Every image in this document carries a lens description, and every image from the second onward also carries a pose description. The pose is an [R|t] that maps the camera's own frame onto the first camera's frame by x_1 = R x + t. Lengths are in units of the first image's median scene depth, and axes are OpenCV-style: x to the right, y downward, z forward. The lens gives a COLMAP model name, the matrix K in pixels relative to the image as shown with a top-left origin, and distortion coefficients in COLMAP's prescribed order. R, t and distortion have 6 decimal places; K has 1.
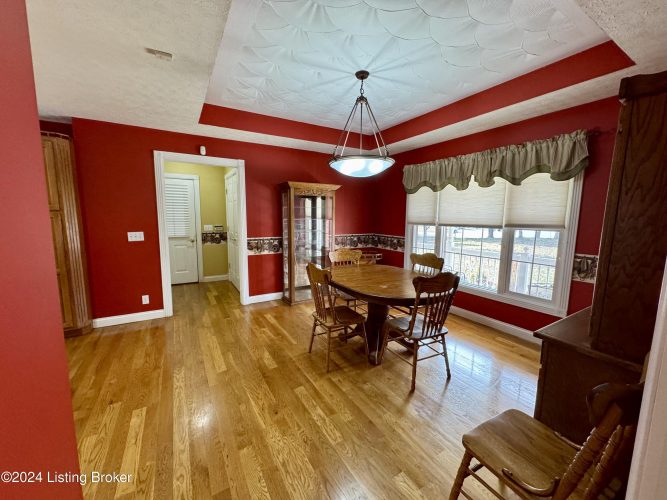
lens RADIAL K [[266.4, 0, 333.5], [0, 266.4, 250.0], [0, 0, 1]] dist [-0.000384, 0.000058]
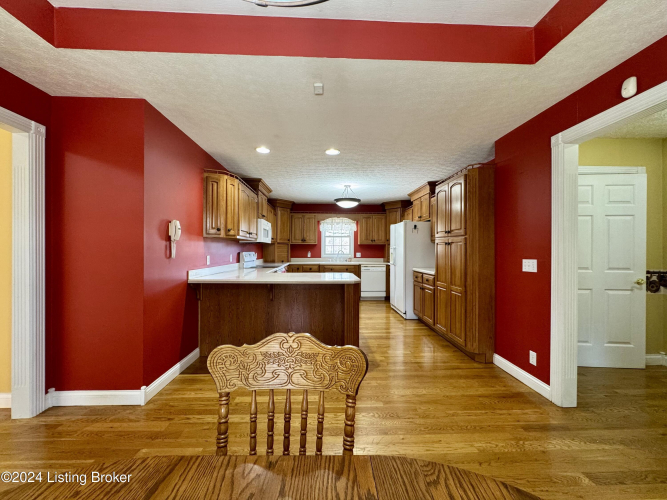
lens RADIAL K [[266.4, 0, 333.5], [0, 266.4, 250.0], [0, 0, 1]] dist [-0.000384, 0.000058]
pose [[-0.475472, -0.008396, -0.879691, 0.152986], [-0.119490, 0.991304, 0.055123, -0.068521], [0.871578, 0.131324, -0.472340, 0.861619]]
